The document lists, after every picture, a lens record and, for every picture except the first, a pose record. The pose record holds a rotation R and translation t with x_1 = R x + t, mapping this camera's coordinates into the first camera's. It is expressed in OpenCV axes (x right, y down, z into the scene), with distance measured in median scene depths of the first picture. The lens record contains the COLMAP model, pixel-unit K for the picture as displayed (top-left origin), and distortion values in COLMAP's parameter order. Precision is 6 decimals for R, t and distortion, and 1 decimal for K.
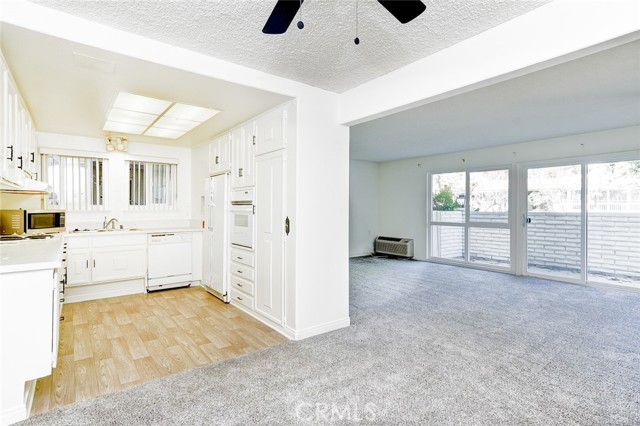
lens RADIAL K [[323.7, 0, 319.2], [0, 323.7, 209.3], [0, 0, 1]] dist [0.014848, 0.000205]
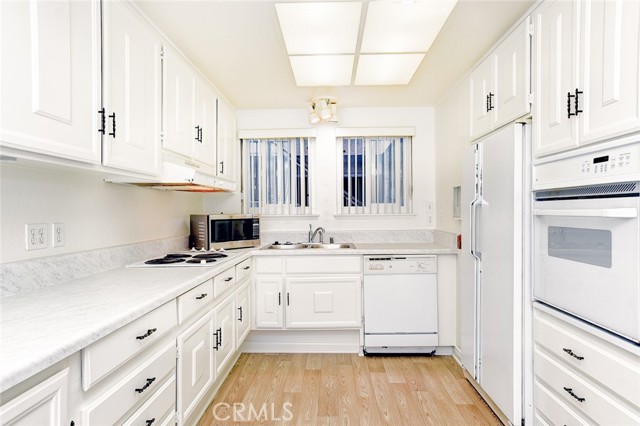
lens RADIAL K [[366.5, 0, 321.9], [0, 366.5, 210.7], [0, 0, 1]] dist [-0.000502, 0.001319]
pose [[0.776710, -0.008759, -0.629798, -0.172609], [0.006943, 0.999962, -0.005344, -0.001113], [0.629821, -0.000222, 0.776741, 0.446435]]
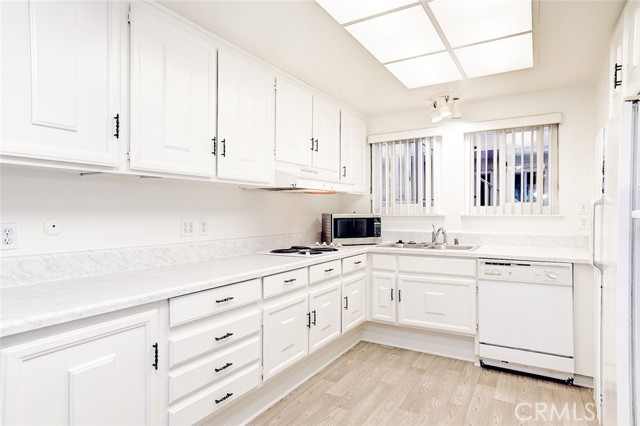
lens RADIAL K [[366.5, 0, 321.9], [0, 366.5, 210.7], [0, 0, 1]] dist [-0.000502, 0.001319]
pose [[0.370167, -0.004541, -0.928954, -0.056596], [-0.000889, 0.999986, -0.005242, -0.001149], [0.928965, 0.002767, 0.370158, 0.531643]]
